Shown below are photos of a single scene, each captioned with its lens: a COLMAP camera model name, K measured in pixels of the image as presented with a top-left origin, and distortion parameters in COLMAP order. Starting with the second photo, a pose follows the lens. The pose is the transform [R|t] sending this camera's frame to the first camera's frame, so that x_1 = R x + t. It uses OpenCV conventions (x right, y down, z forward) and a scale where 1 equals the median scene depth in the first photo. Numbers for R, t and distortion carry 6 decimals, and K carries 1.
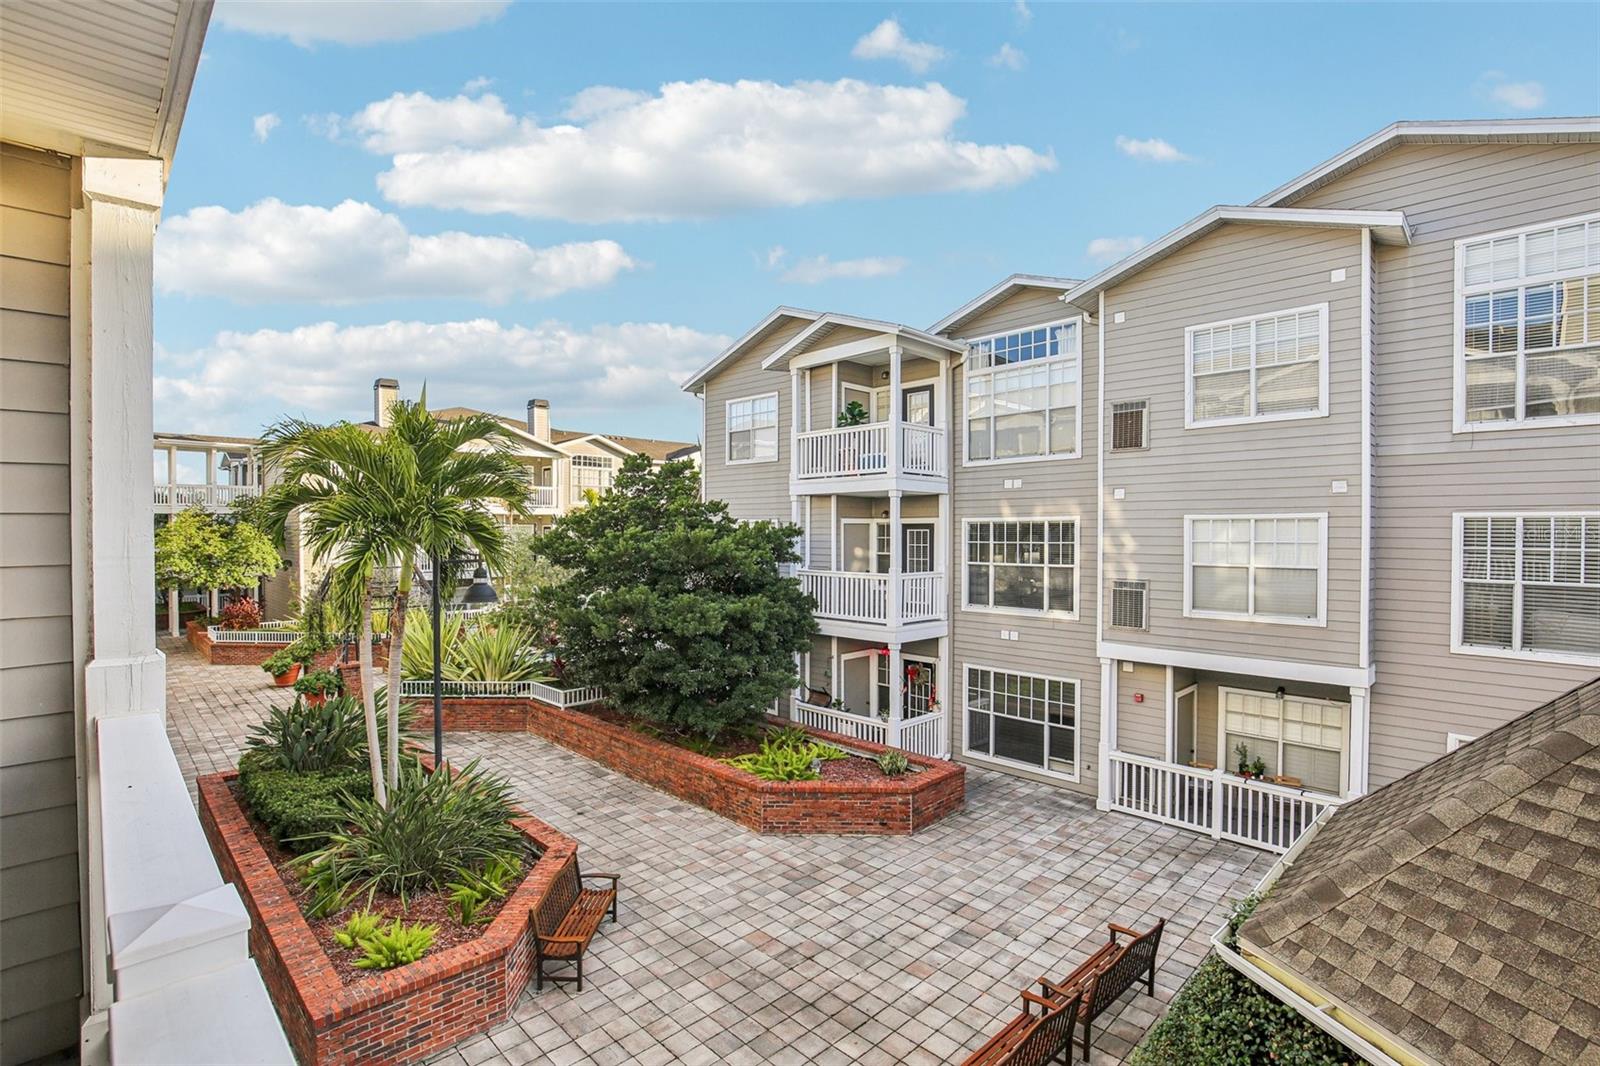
lens RADIAL K [[764.8, 0, 783.3], [0, 764.8, 536.9], [0, 0, 1]] dist [-0.030921, 0.004023]
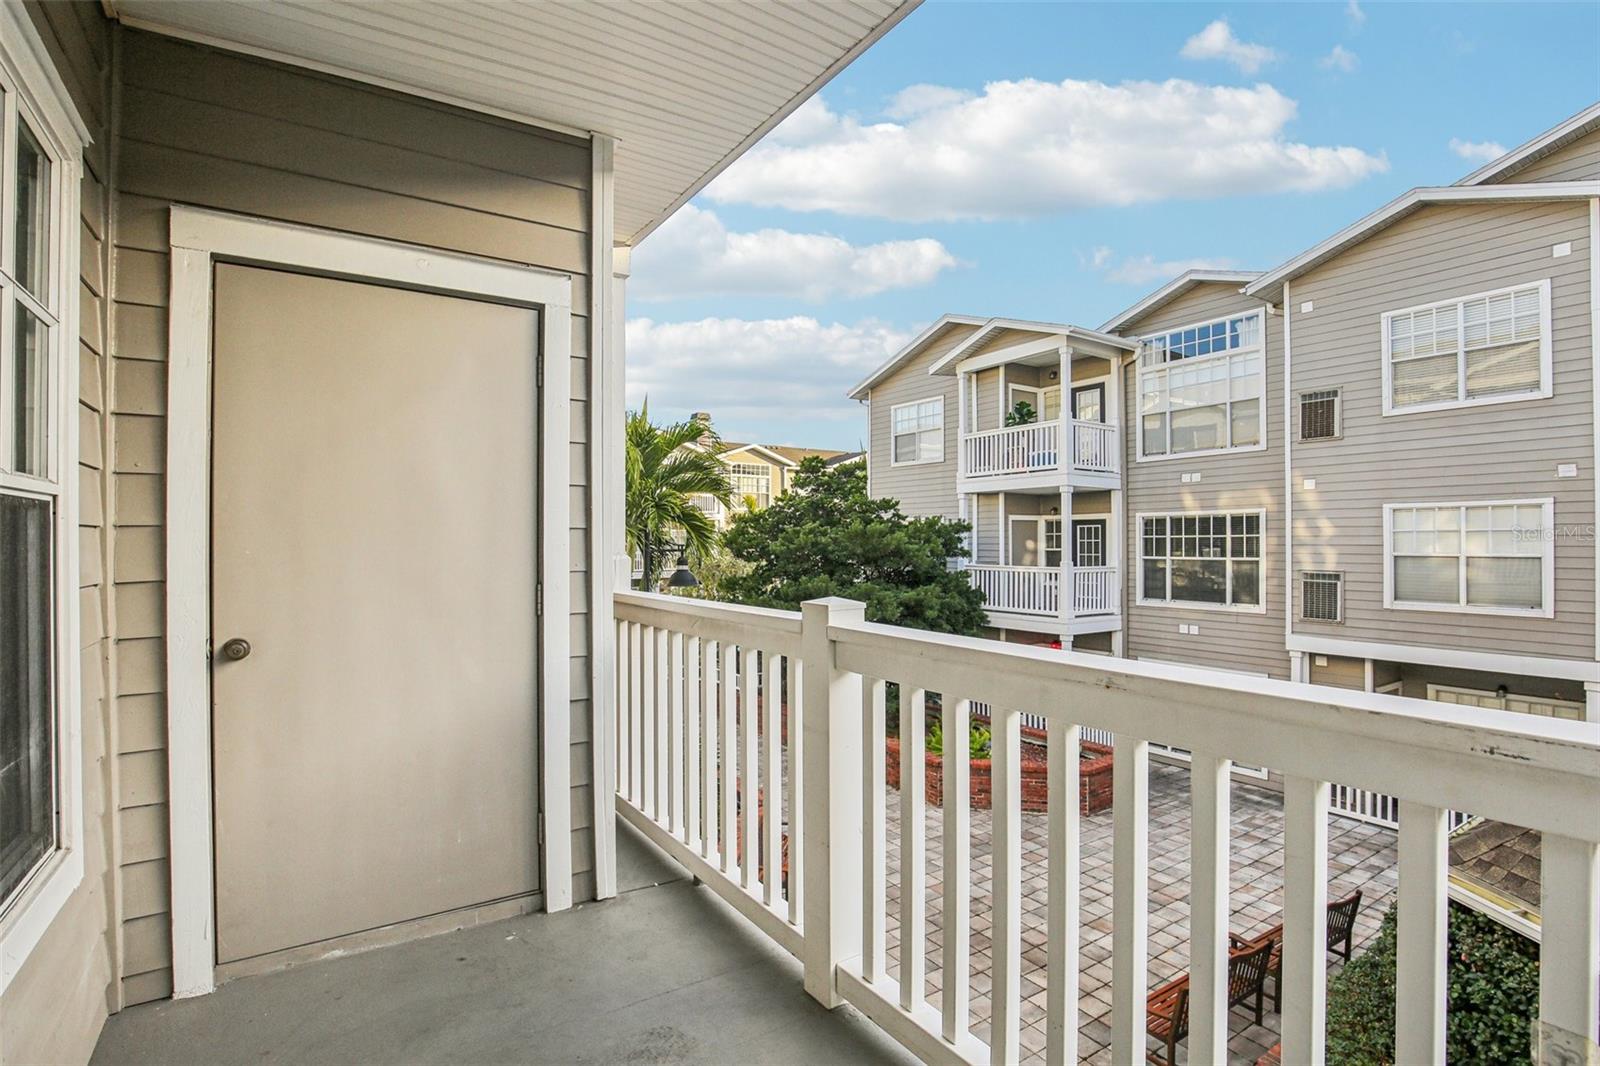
lens RADIAL K [[764.8, 0, 759.4], [0, 764.8, 525.4], [0, 0, 1]] dist [-0.030921, 0.004023]
pose [[0.976338, 0.001038, -0.216246, -0.040744], [-0.007225, 0.999587, -0.027821, 0.027263], [0.216128, 0.028725, 0.975942, -0.099845]]
